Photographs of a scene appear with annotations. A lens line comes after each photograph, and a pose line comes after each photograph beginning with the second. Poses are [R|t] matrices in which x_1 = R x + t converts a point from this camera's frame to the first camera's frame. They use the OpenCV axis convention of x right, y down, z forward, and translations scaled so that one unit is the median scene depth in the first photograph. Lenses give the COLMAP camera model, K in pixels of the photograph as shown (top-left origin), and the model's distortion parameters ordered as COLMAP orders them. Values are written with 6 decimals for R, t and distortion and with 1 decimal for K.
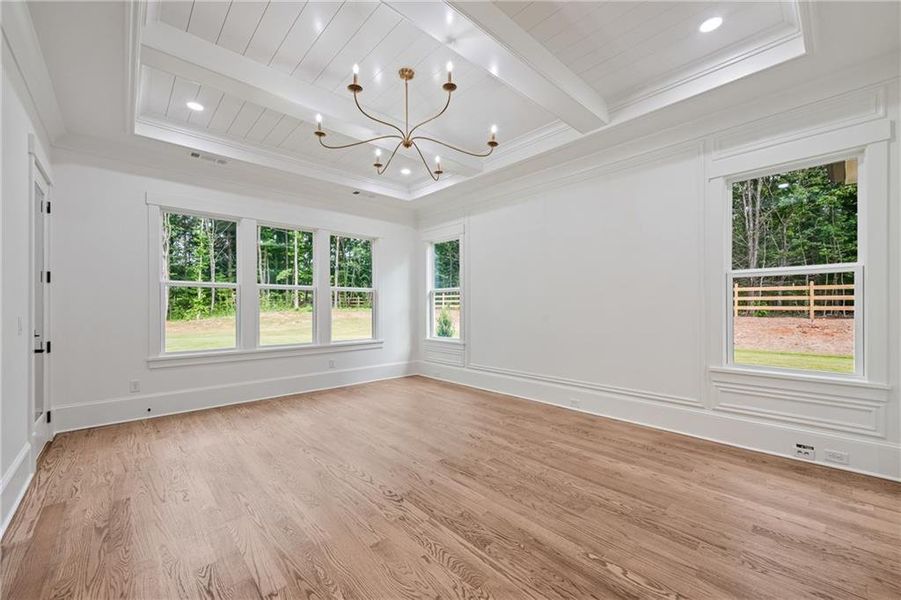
lens RADIAL K [[356.6, 0, 453.1], [0, 356.6, 299.8], [0, 0, 1]] dist [-0.000201, 0.000006]
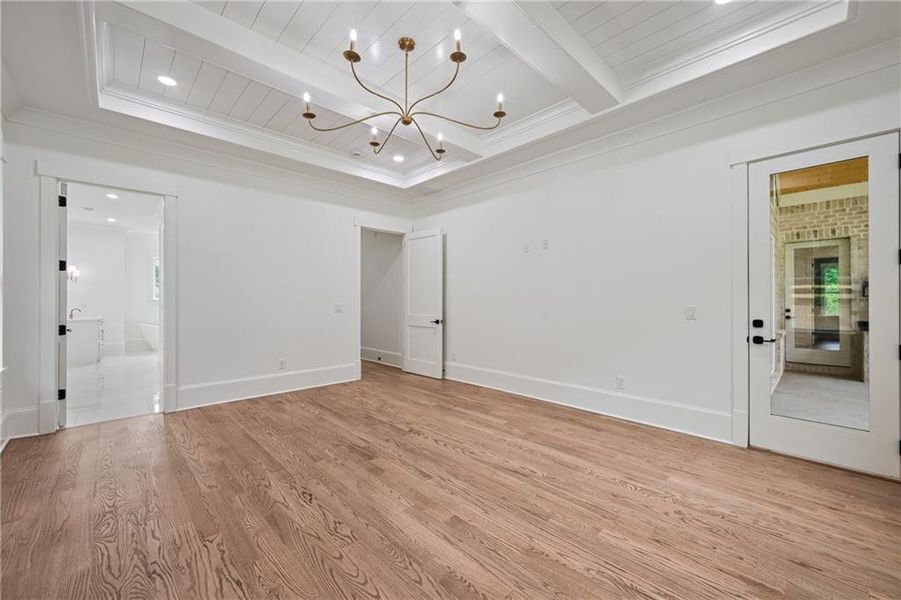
lens RADIAL K [[351.5, 0, 450.7], [0, 351.5, 300.9], [0, 0, 1]] dist [0.001862, 0.000305]
pose [[-0.999807, 0.005446, -0.018871, -0.239787], [0.005823, 0.999784, -0.019945, 0.043764], [0.018759, -0.020051, -0.999623, 2.052511]]
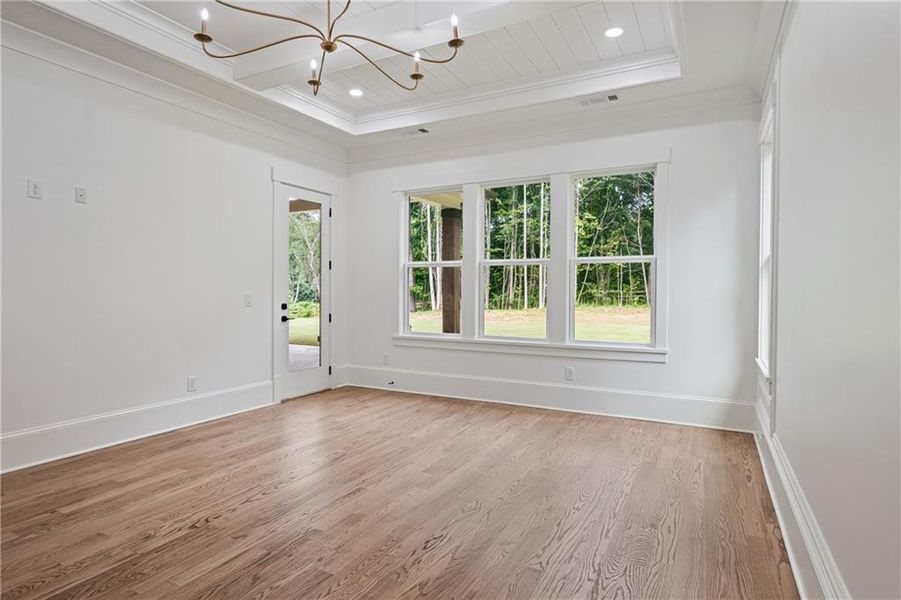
lens RADIAL K [[493.9, 0, 452.0], [0, 493.9, 294.1], [0, 0, 1]] dist [-0.000756, -0.001098]
pose [[0.329771, 0.010869, -0.943998, 0.899862], [0.014642, 0.999755, 0.016626, 0.023901], [0.943947, -0.019304, 0.329531, 0.989067]]
